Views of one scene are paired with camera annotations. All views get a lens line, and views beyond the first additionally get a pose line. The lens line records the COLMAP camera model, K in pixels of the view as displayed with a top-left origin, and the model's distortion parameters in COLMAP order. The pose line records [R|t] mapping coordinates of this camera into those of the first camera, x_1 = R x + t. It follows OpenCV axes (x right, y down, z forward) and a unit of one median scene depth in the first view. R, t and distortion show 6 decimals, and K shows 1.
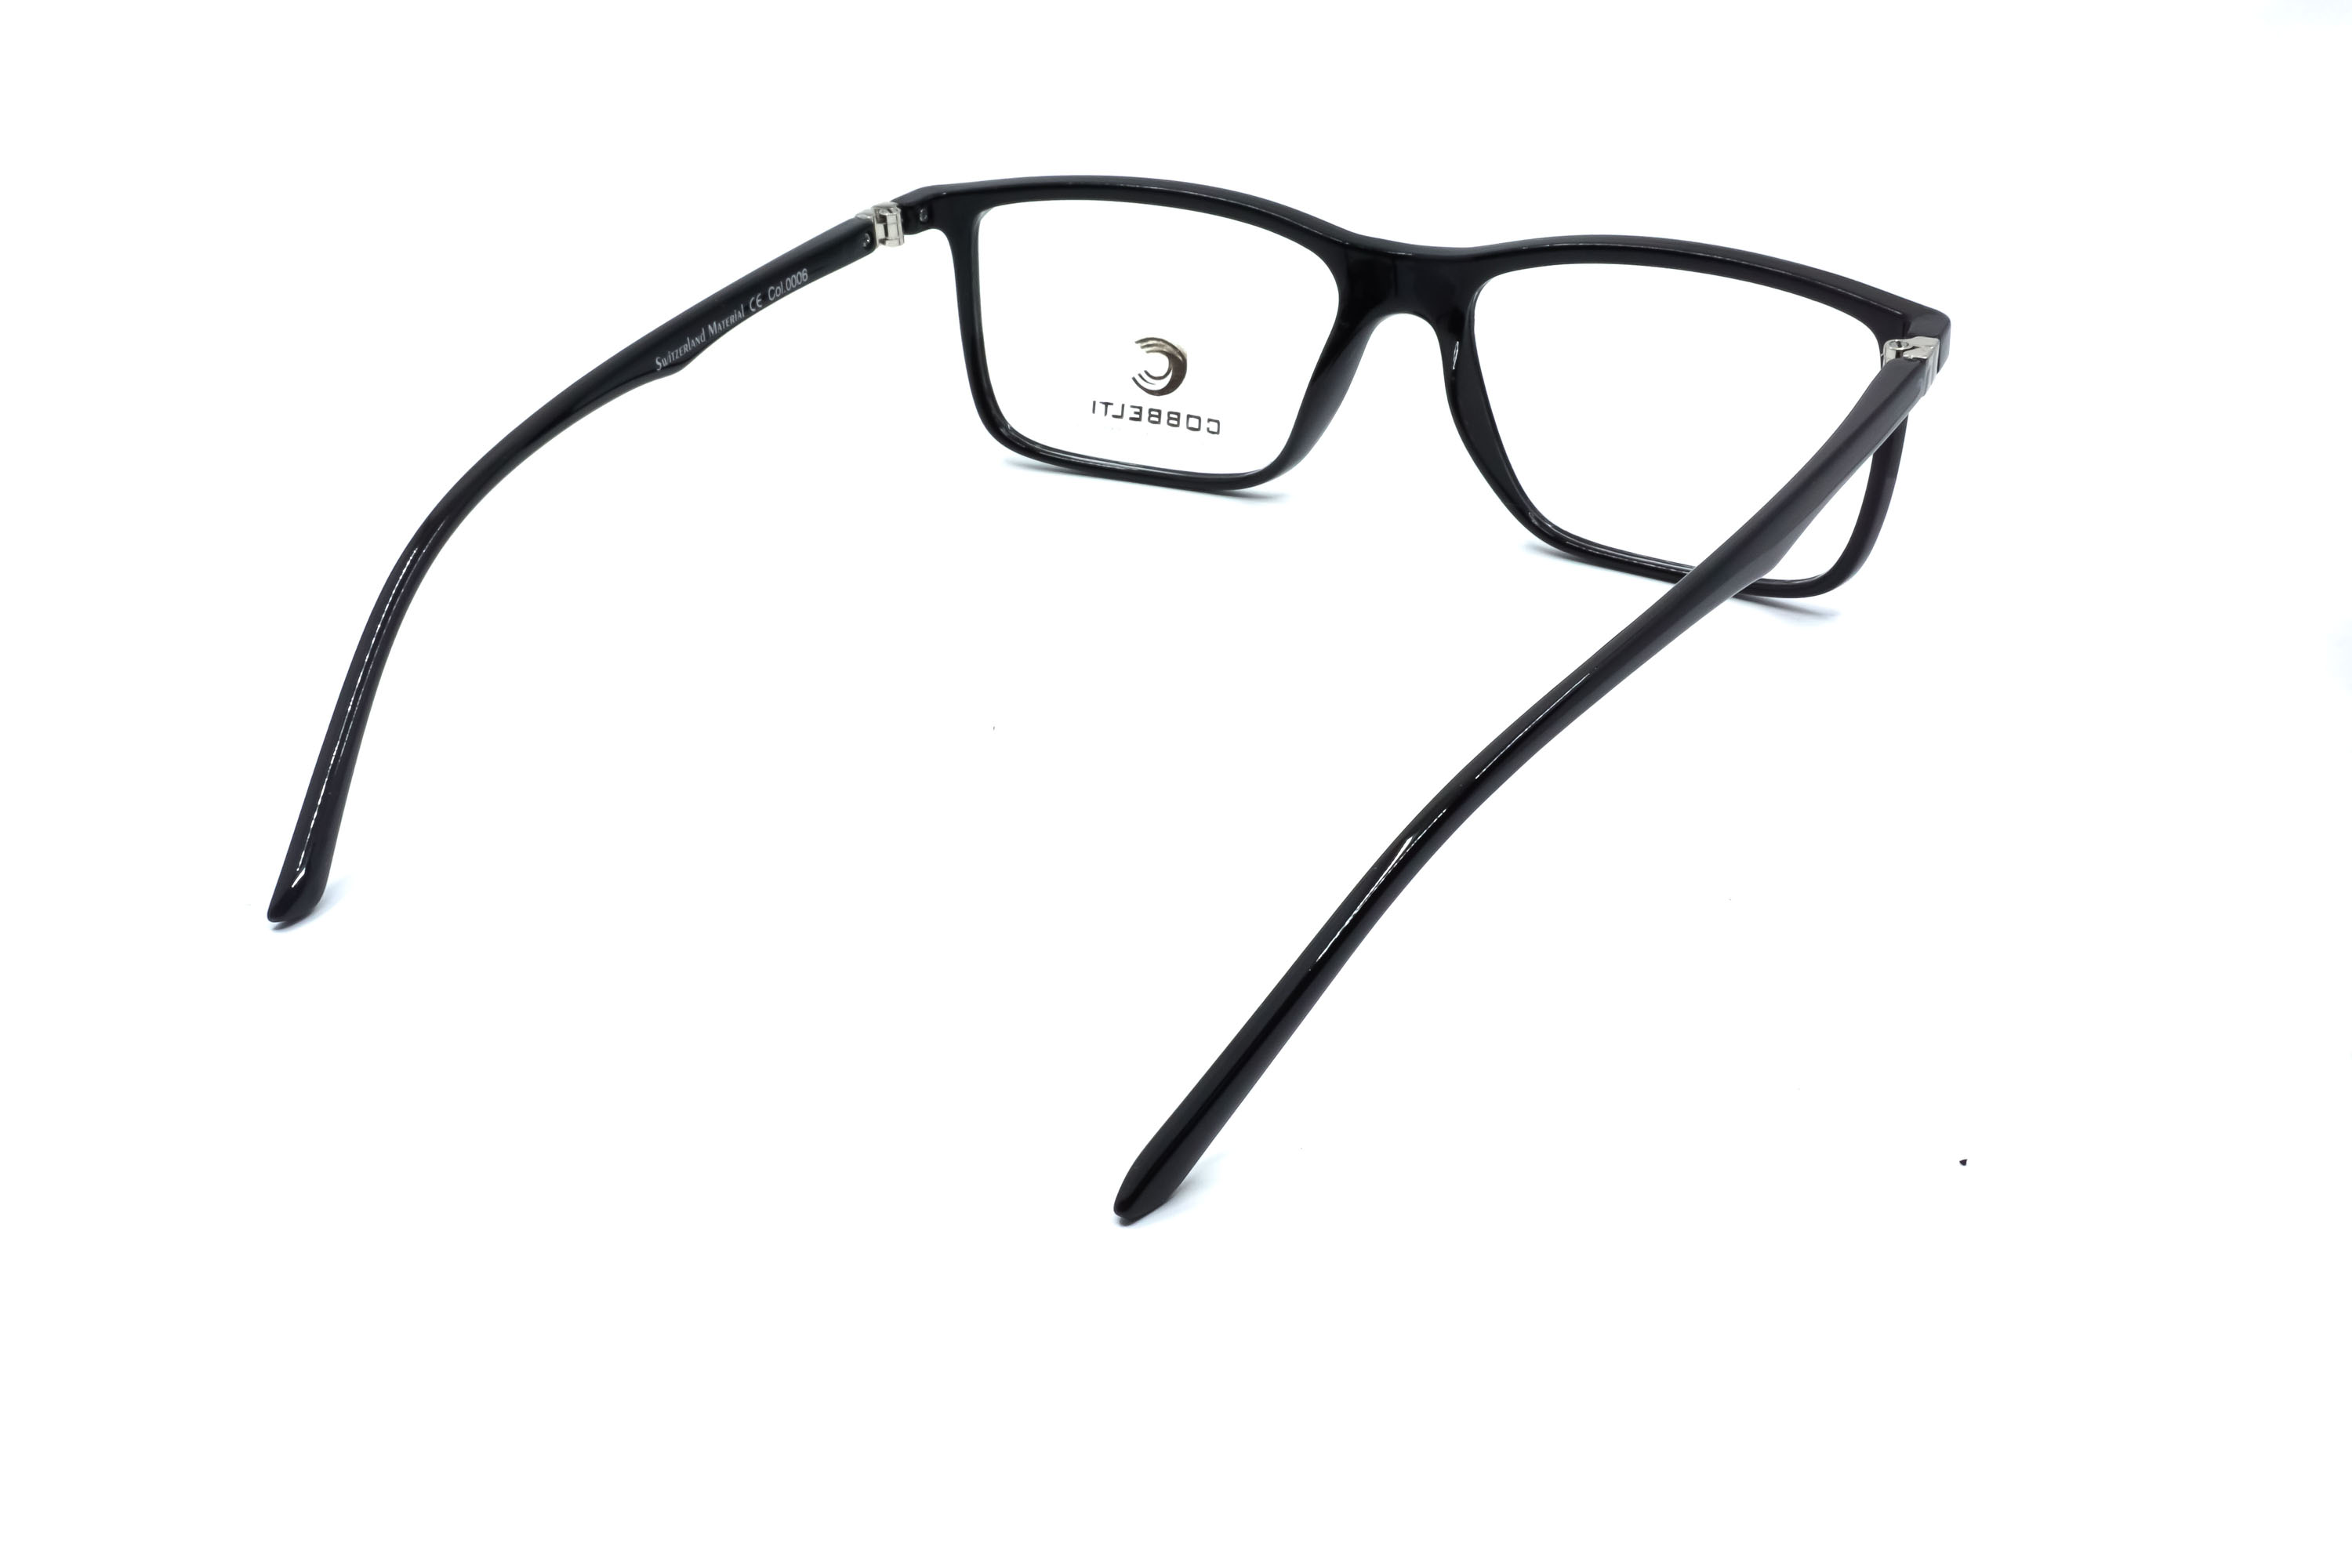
lens RADIAL K [[2594.6, 0, 1176.0], [0, 2594.6, 784.0], [0, 0, 1]] dist [0.006919, 0.005615]
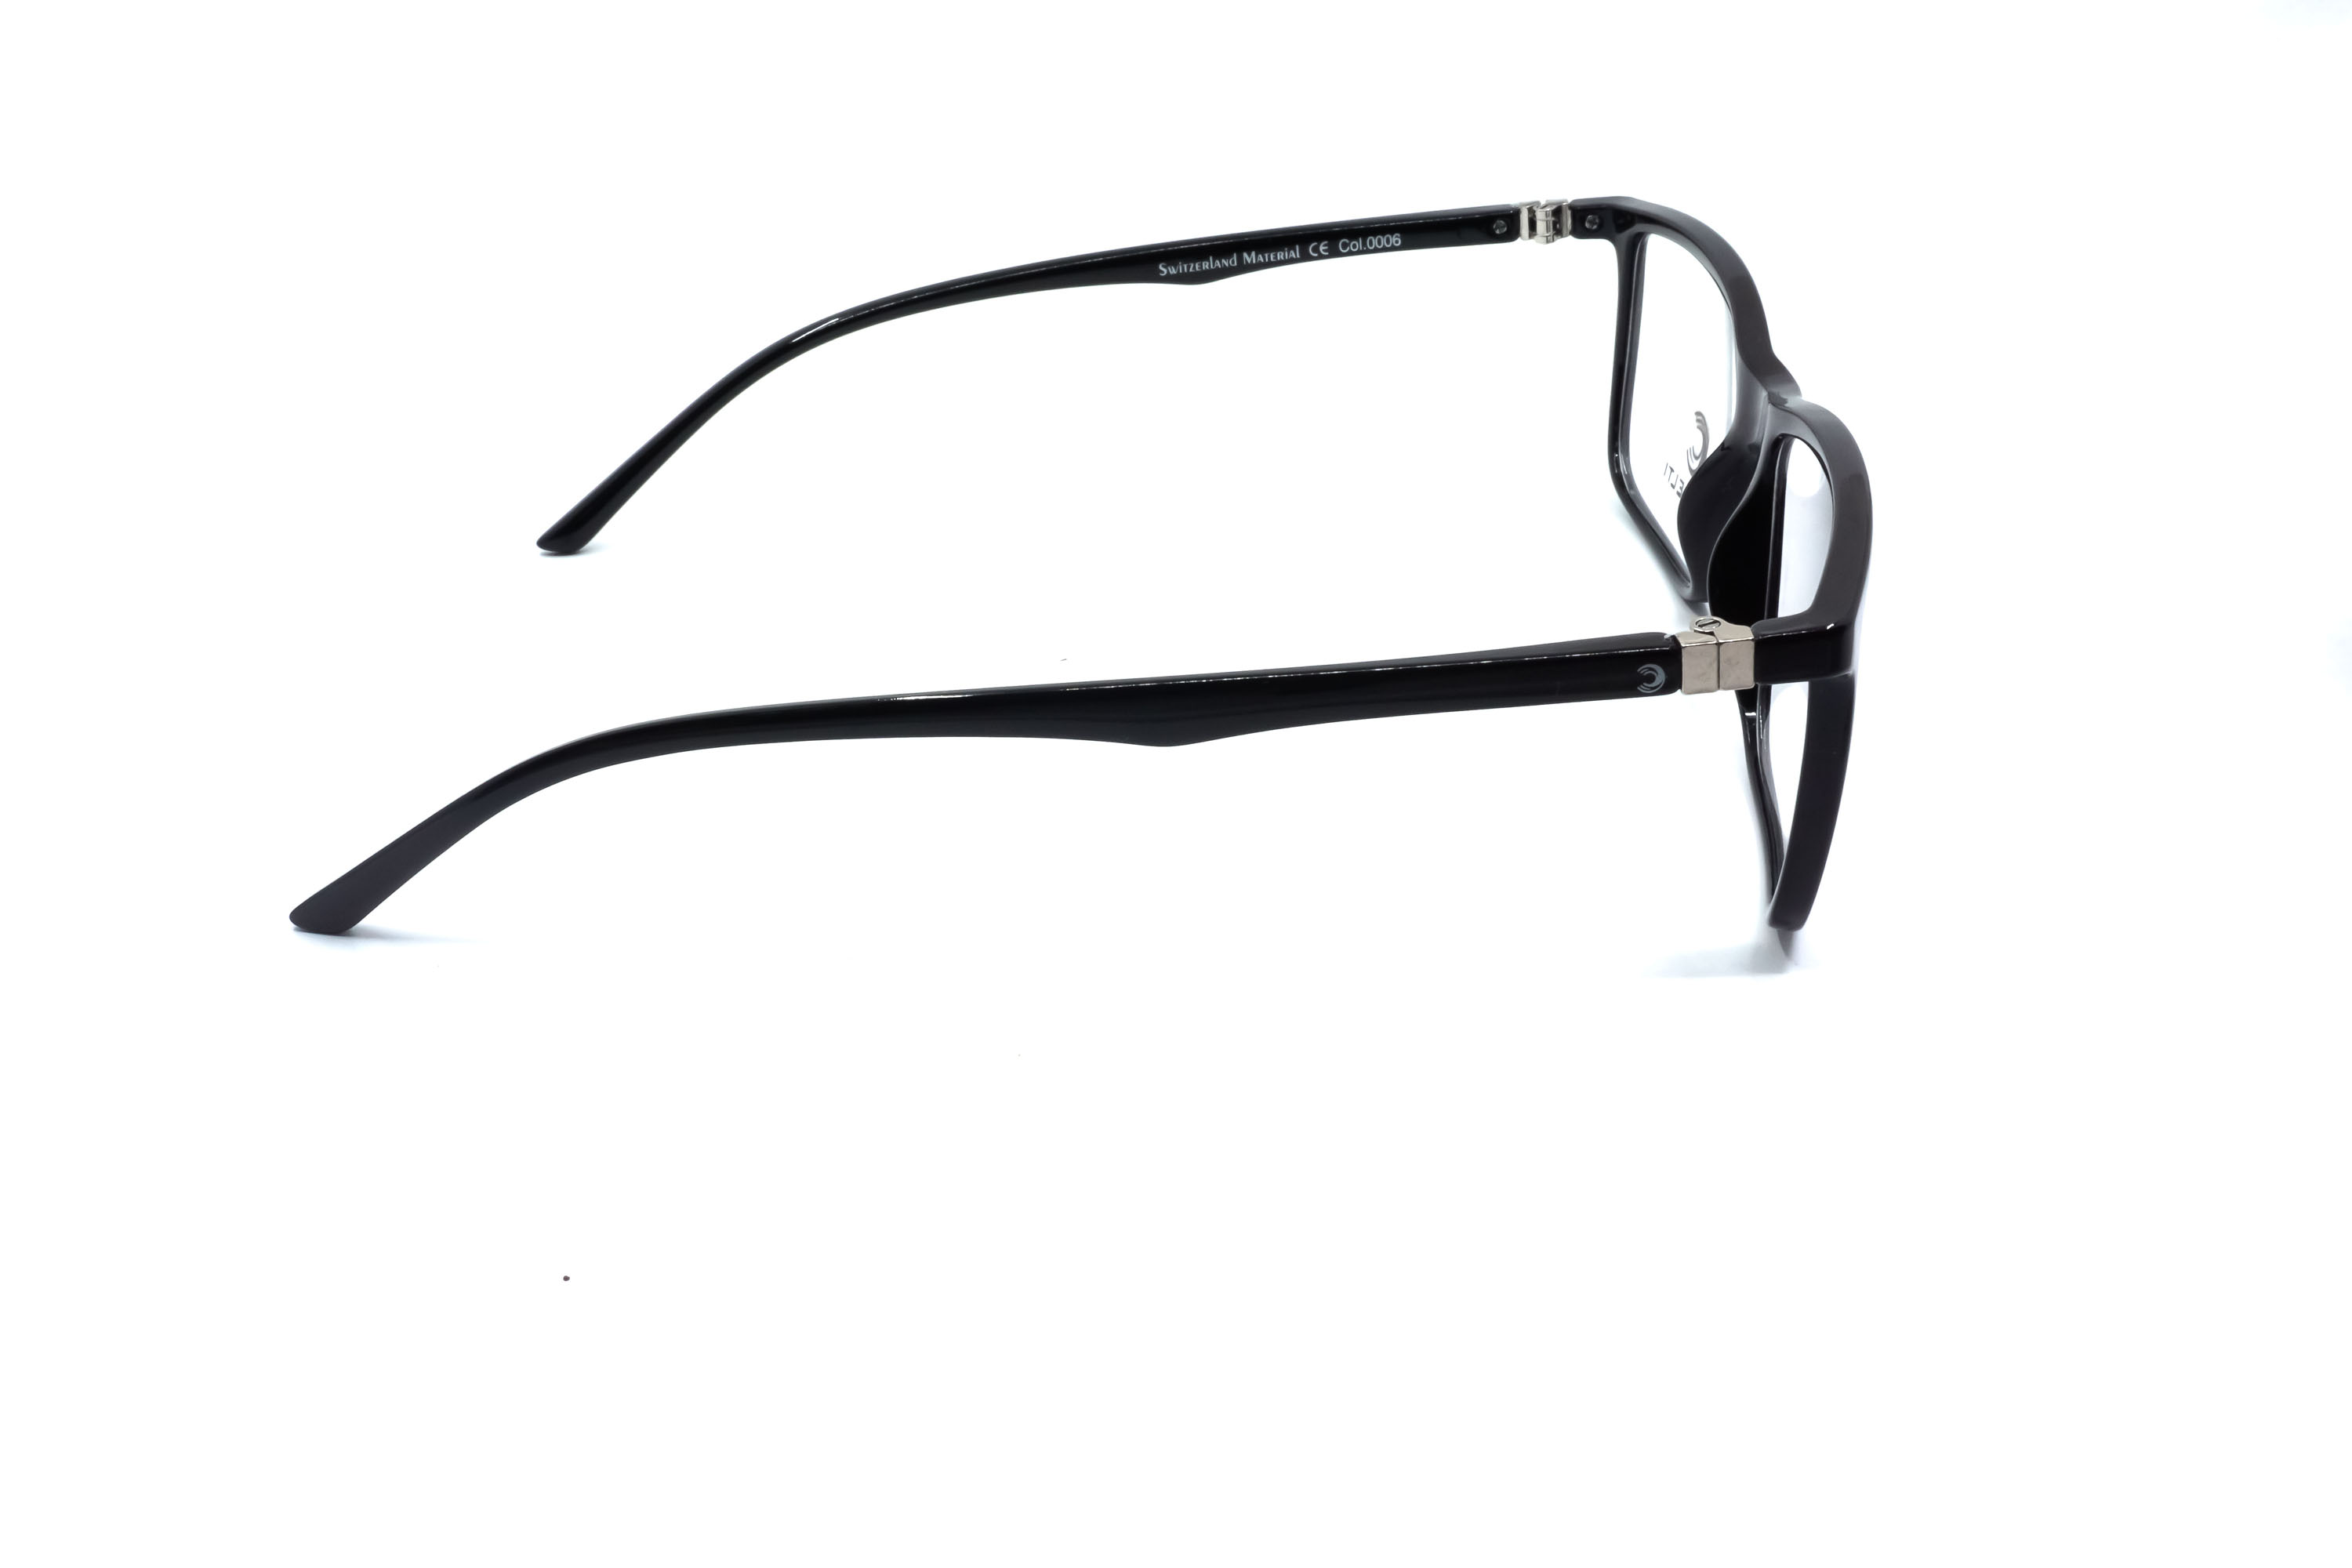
lens RADIAL K [[2594.6, 0, 1176.0], [0, 2594.6, 784.0], [0, 0, 1]] dist [0.006919, 0.005615]
pose [[0.487303, 0.405895, -0.773165, 0.663898], [-0.376632, 0.896512, 0.233270, -0.201774], [0.787835, 0.177525, 0.589746, 0.353550]]
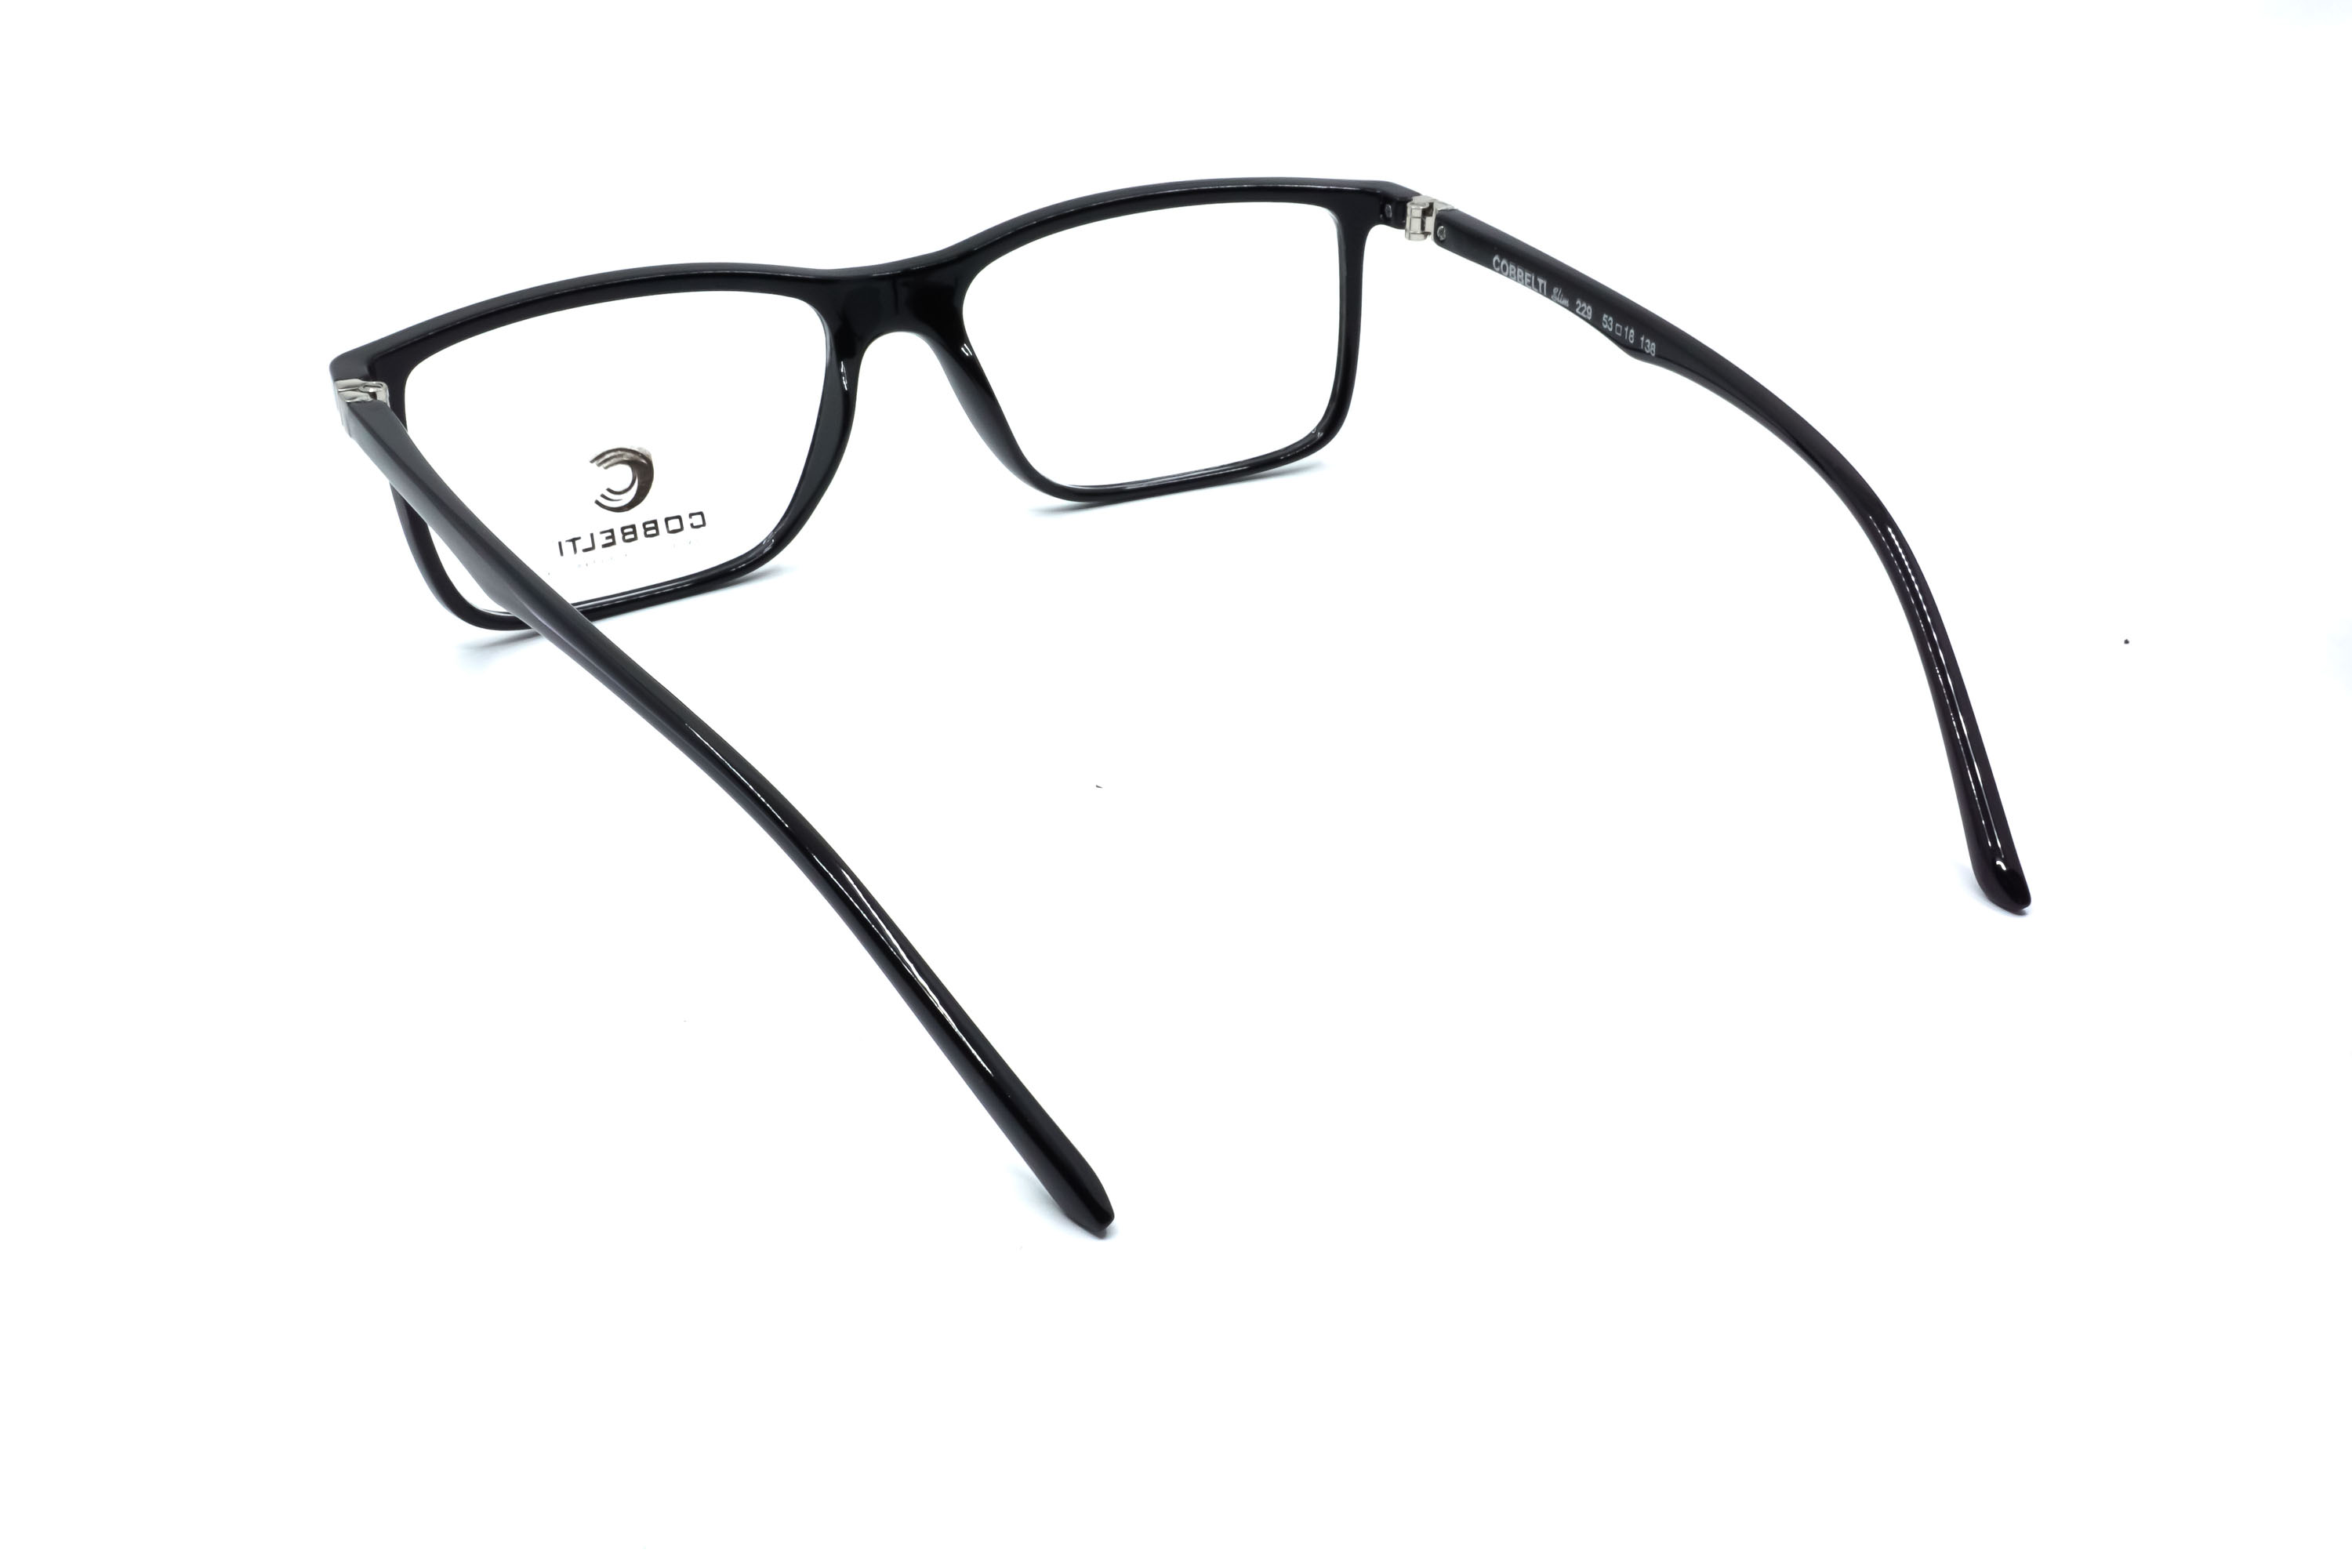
lens RADIAL K [[2567.0, 0, 1176.0], [0, 2567.0, 784.0], [0, 0, 1]] dist [-0.022380, 0.009145]
pose [[0.506107, -0.369924, 0.779110, -0.659182], [0.407815, 0.898623, 0.161754, -0.133810], [-0.759962, 0.235868, 0.605659, 0.343394]]
